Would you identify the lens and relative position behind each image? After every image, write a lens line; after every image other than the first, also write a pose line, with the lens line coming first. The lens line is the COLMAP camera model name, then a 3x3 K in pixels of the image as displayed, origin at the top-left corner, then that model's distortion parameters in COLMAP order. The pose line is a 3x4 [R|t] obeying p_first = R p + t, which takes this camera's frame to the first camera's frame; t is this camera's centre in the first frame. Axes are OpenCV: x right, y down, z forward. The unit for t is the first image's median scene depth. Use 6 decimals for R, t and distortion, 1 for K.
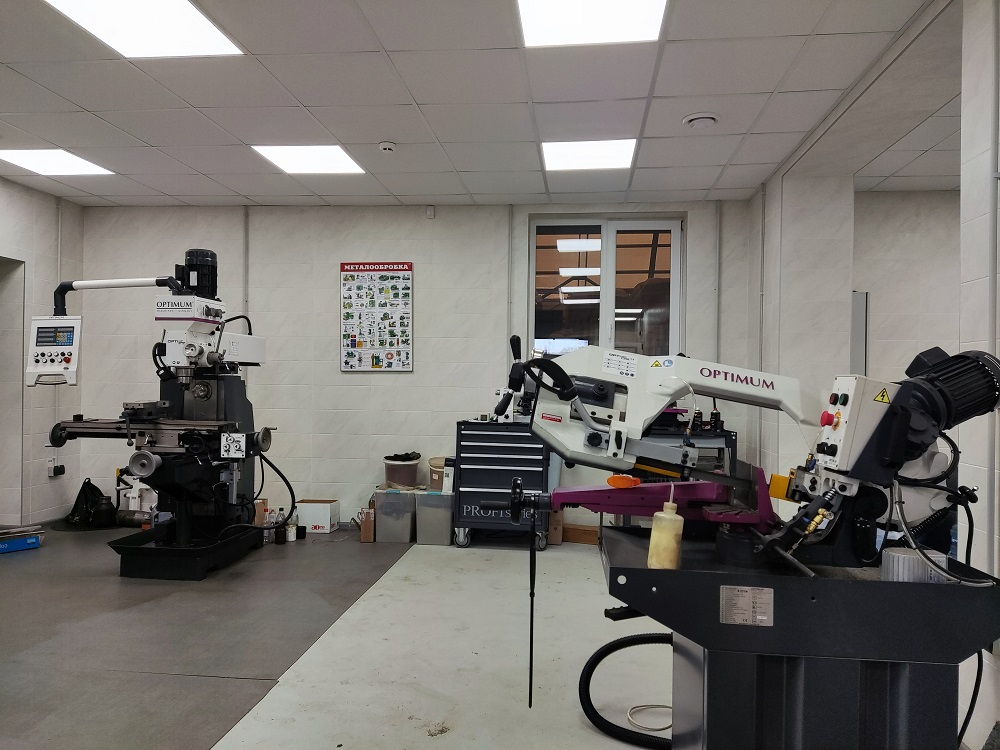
lens RADIAL K [[724.5, 0, 500.0], [0, 724.5, 375.0], [0, 0, 1]] dist [0.119732, -0.173632]
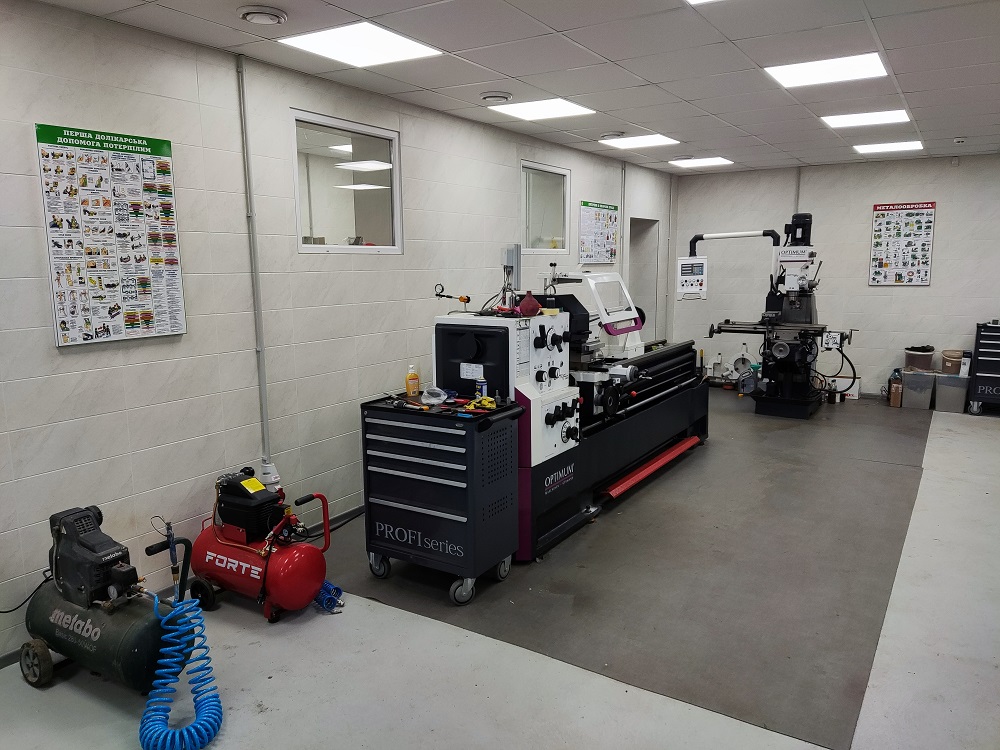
lens RADIAL K [[724.5, 0, 500.0], [0, 724.5, 375.0], [0, 0, 1]] dist [0.119732, -0.173632]
pose [[0.901548, 0.047256, -0.430090, -0.240502], [0.025403, 0.986522, 0.161642, -0.081930], [0.431932, -0.156654, 0.888197, -0.573206]]
